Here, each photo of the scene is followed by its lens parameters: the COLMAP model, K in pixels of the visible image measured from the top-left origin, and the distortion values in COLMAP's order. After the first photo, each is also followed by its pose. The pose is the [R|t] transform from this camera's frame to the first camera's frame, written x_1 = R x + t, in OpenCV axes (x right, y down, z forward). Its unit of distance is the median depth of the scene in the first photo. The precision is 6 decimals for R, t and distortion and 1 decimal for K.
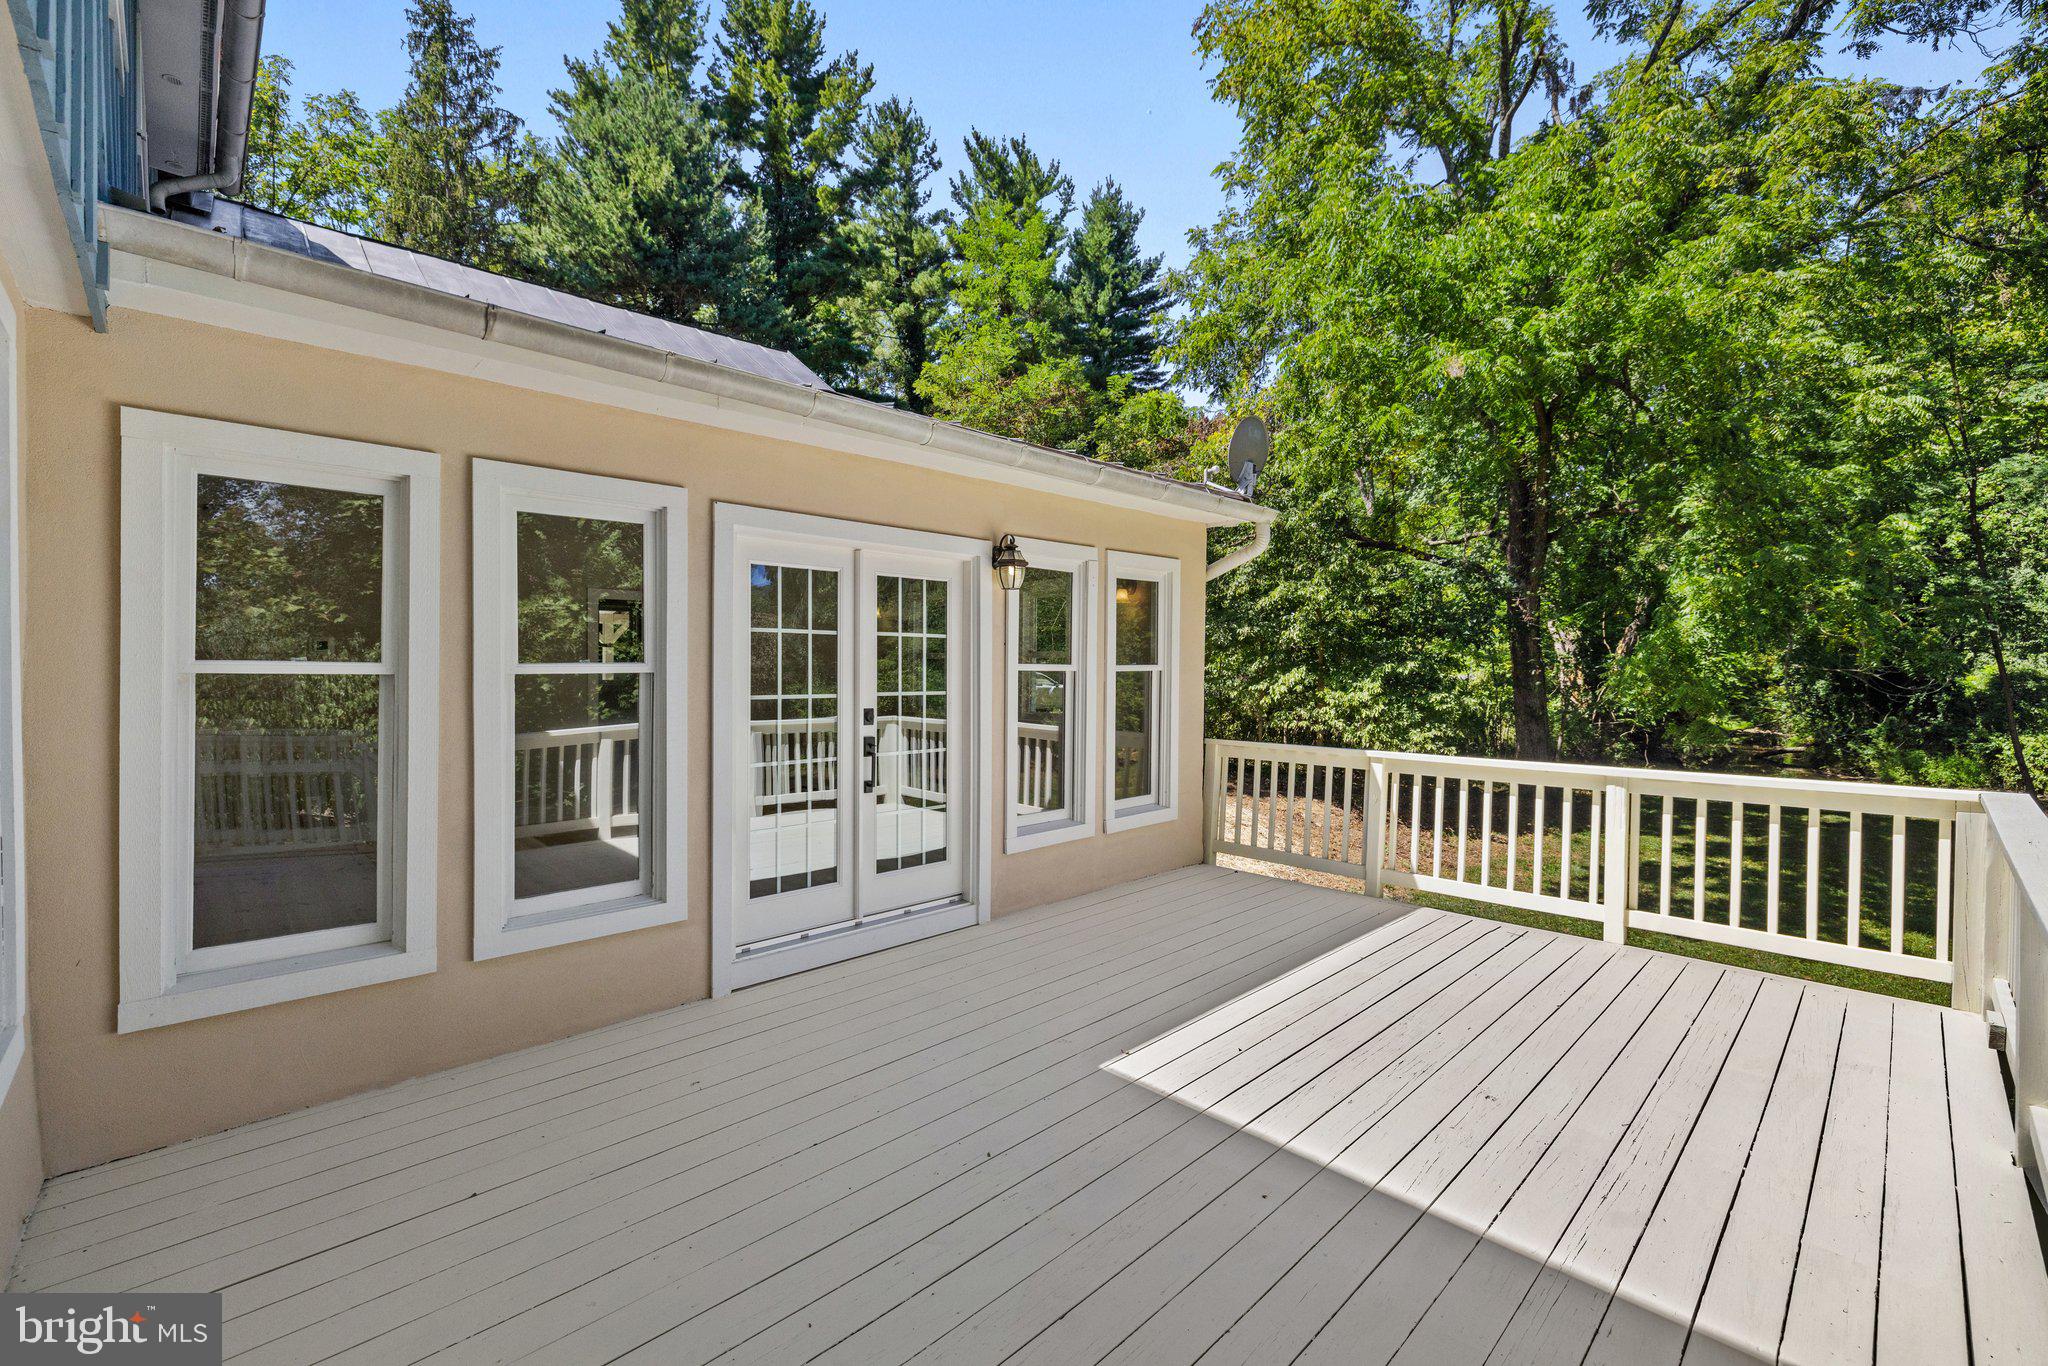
lens RADIAL K [[863.4, 0, 1013.7], [0, 863.4, 678.8], [0, 0, 1]] dist [-0.003539, 0.000609]
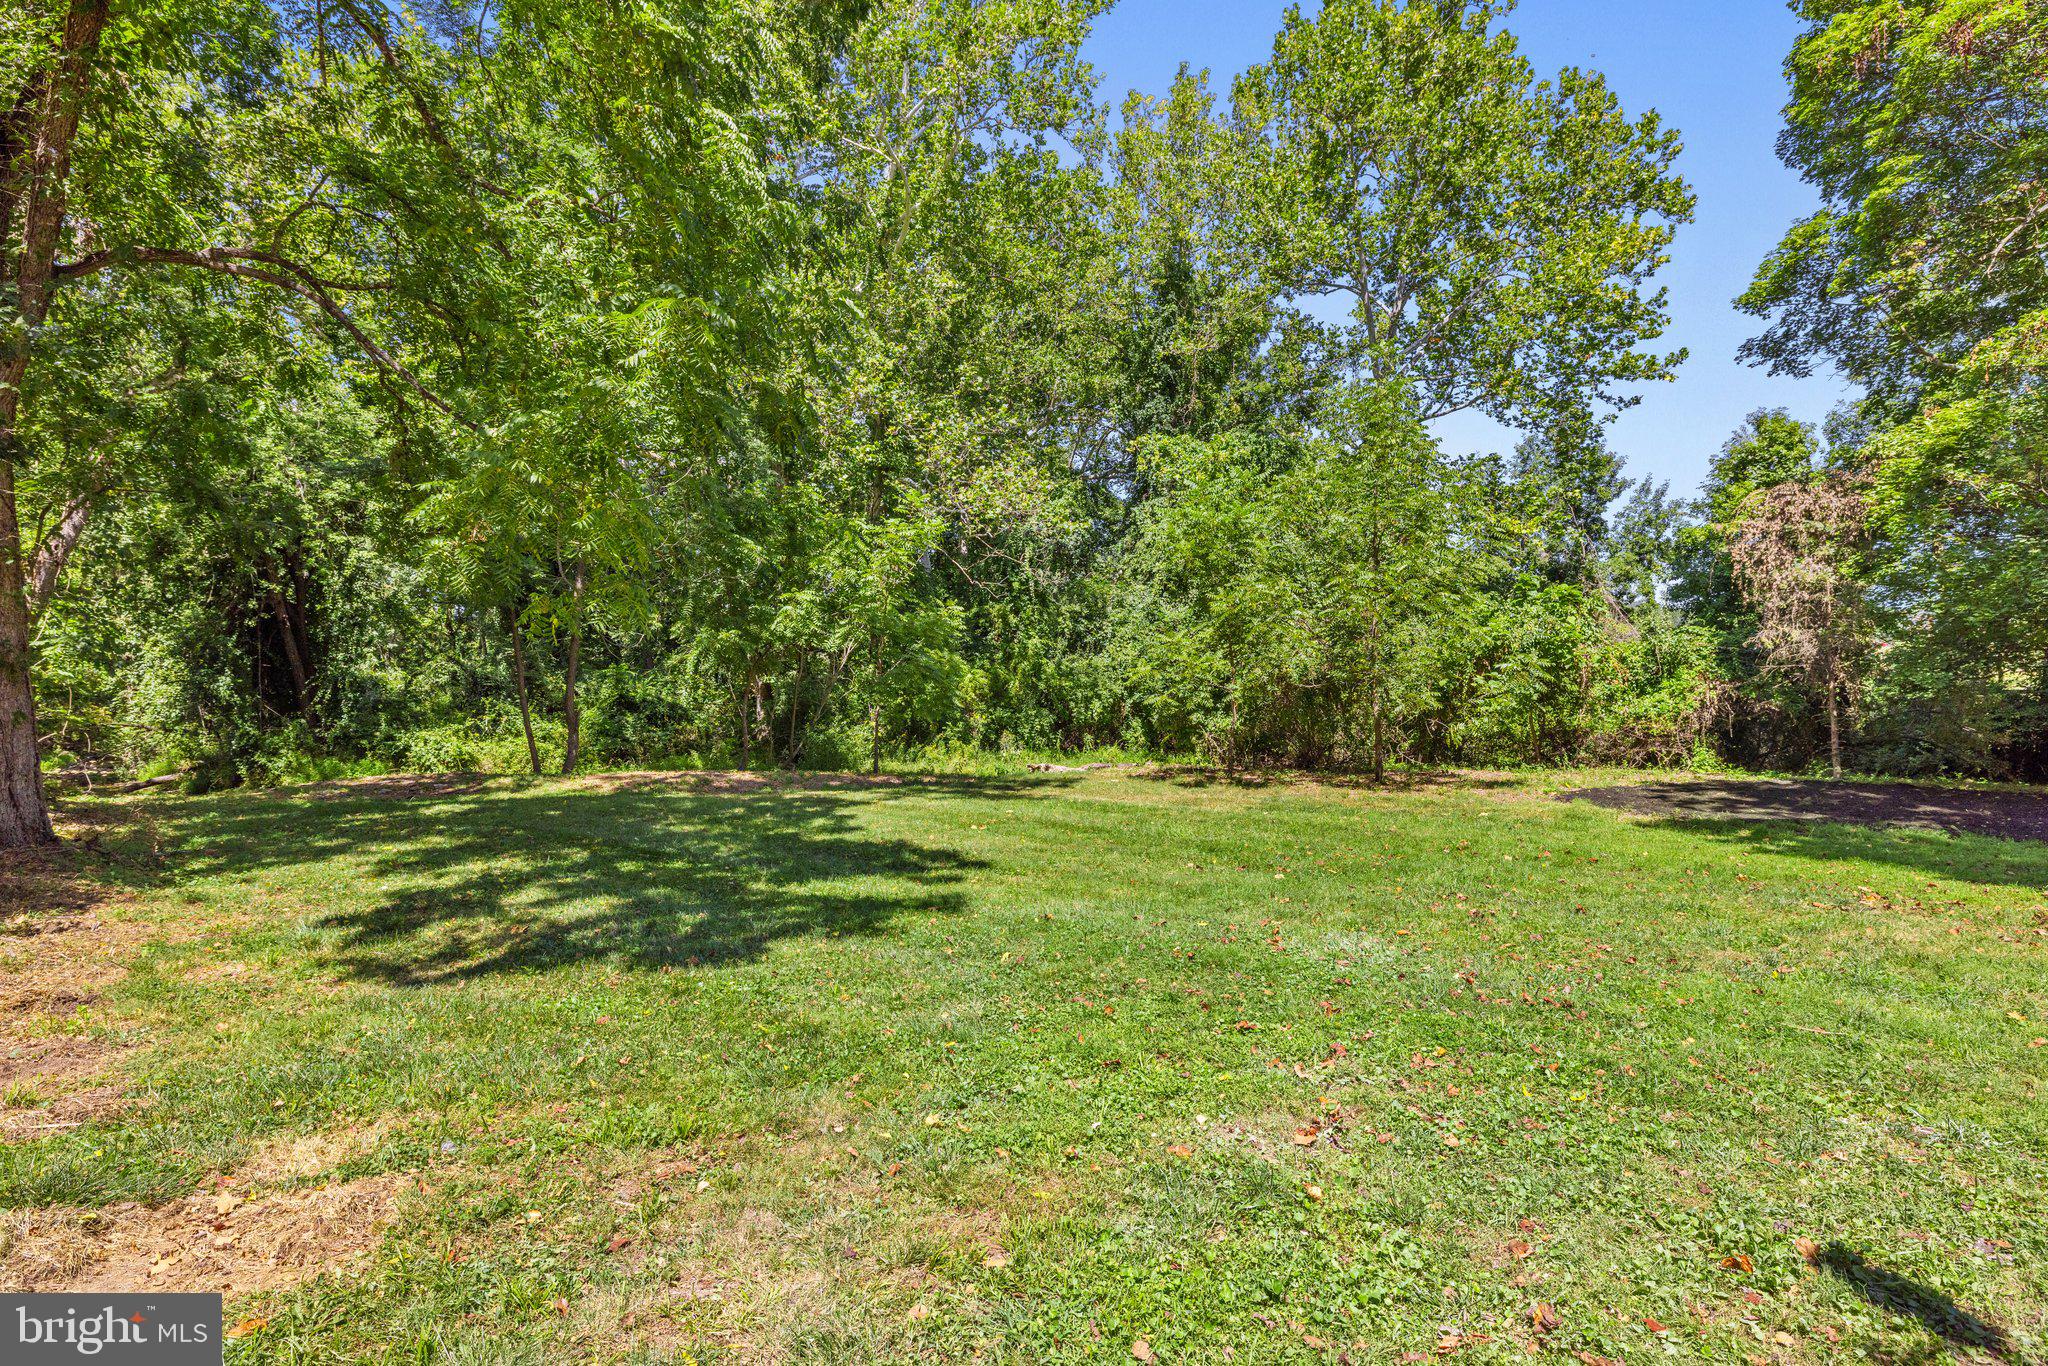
lens RADIAL K [[1115.9, 0, 1018.6], [0, 1115.9, 666.2], [0, 0, 1]] dist [0.003654, -0.000574]
pose [[0.094431, 0.019684, 0.995337, 0.269320], [0.036565, 0.999061, -0.023226, 0.371107], [-0.994860, 0.038587, 0.093623, 1.927142]]
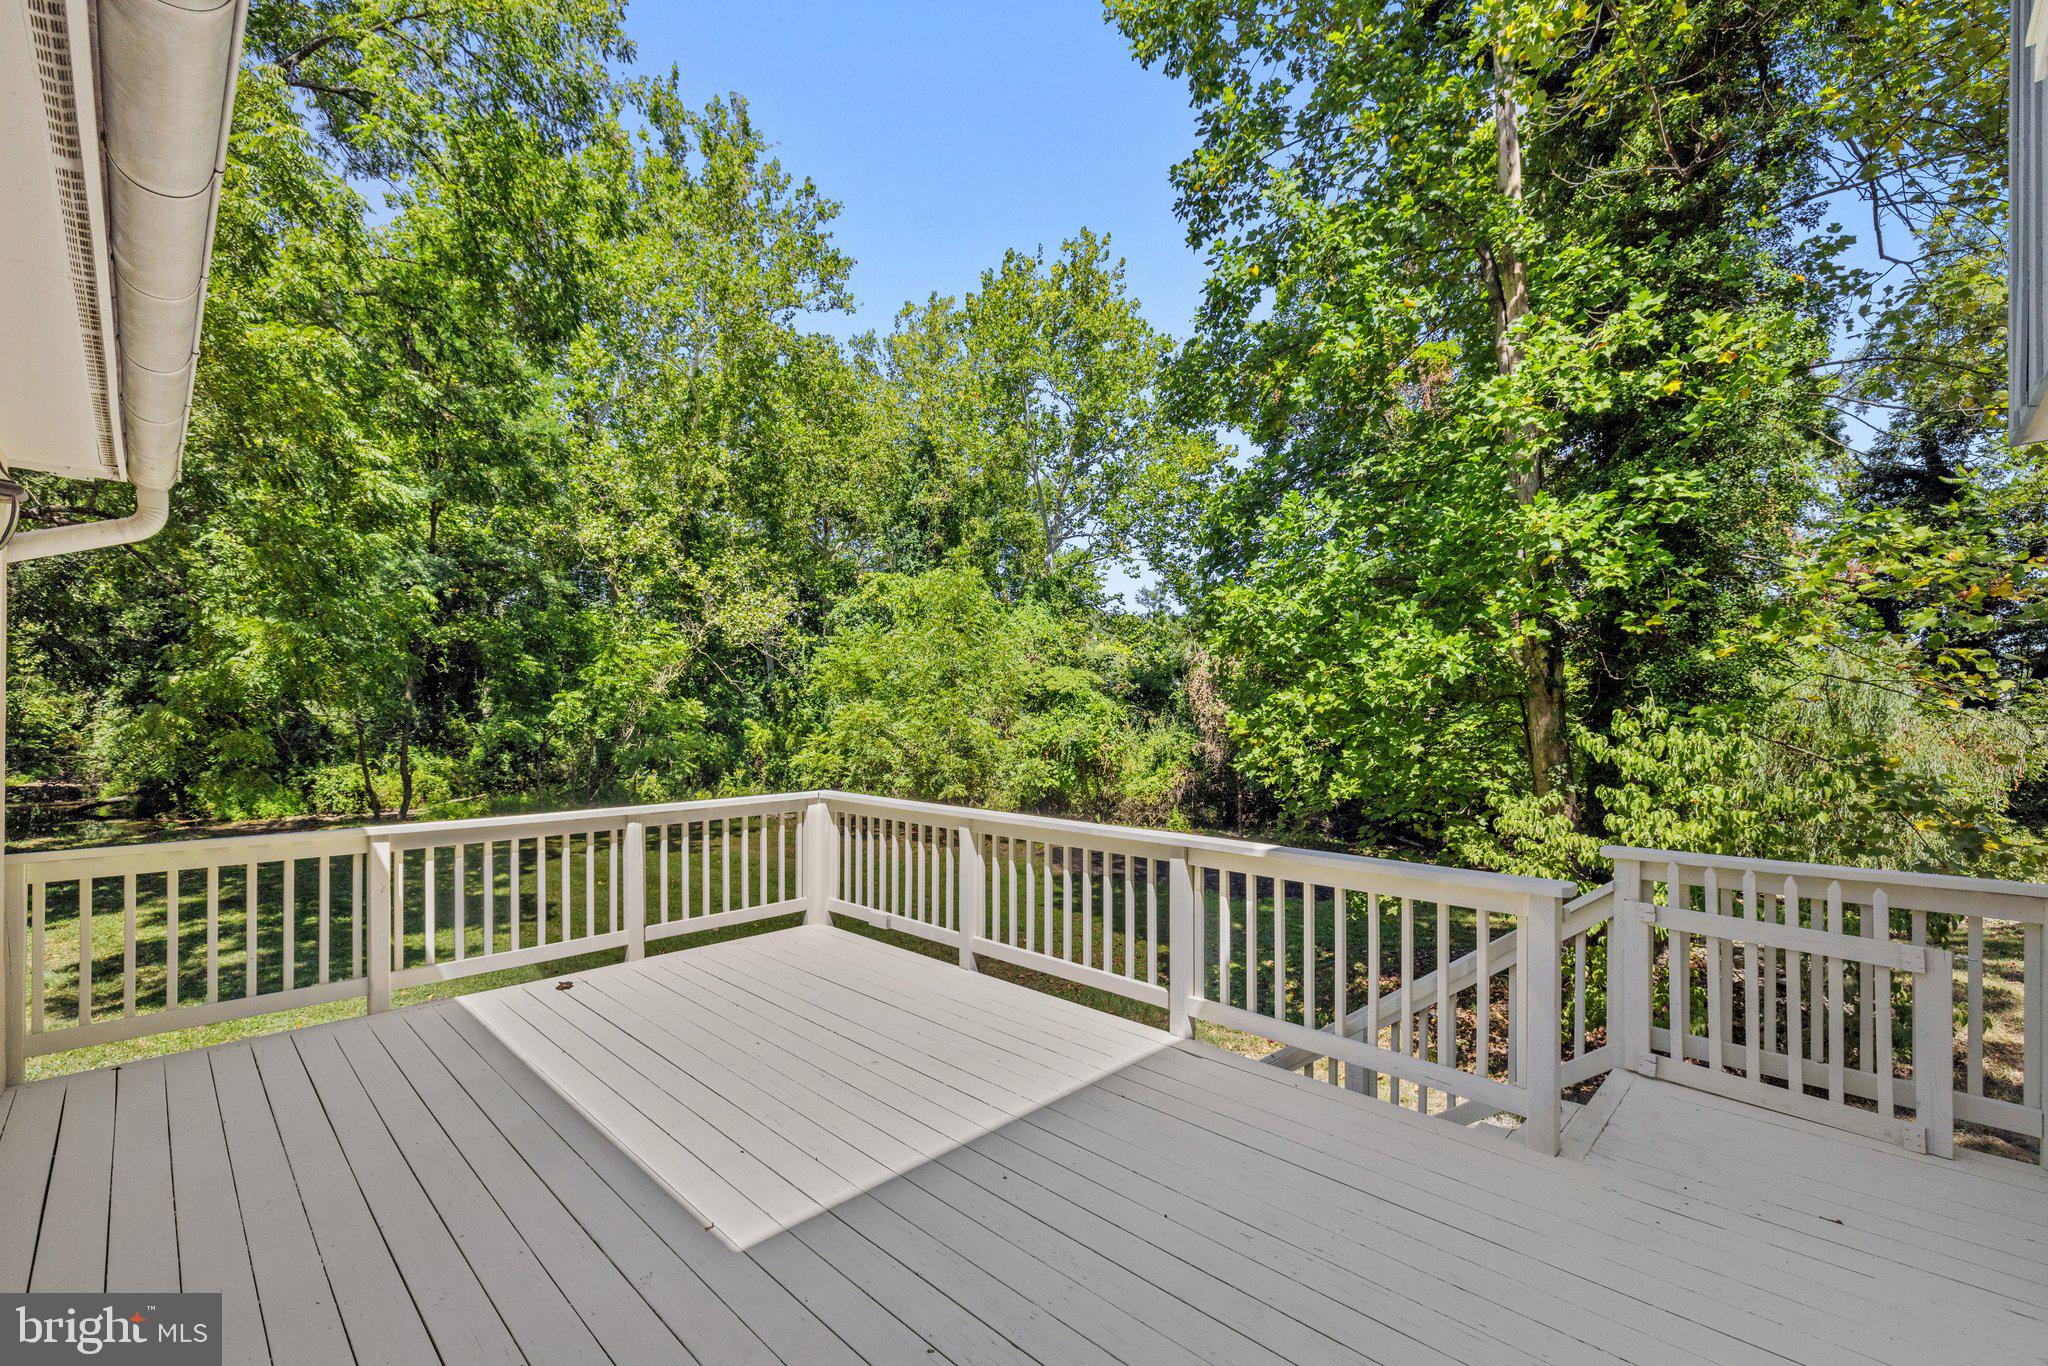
lens RADIAL K [[863.4, 0, 1001.0], [0, 863.4, 716.4], [0, 0, 1]] dist [-0.003539, 0.000609]
pose [[-0.014809, -0.004836, 0.999879, -0.445153], [0.011382, 0.999923, 0.005005, -0.014638], [-0.999826, 0.011454, -0.014753, 0.526809]]
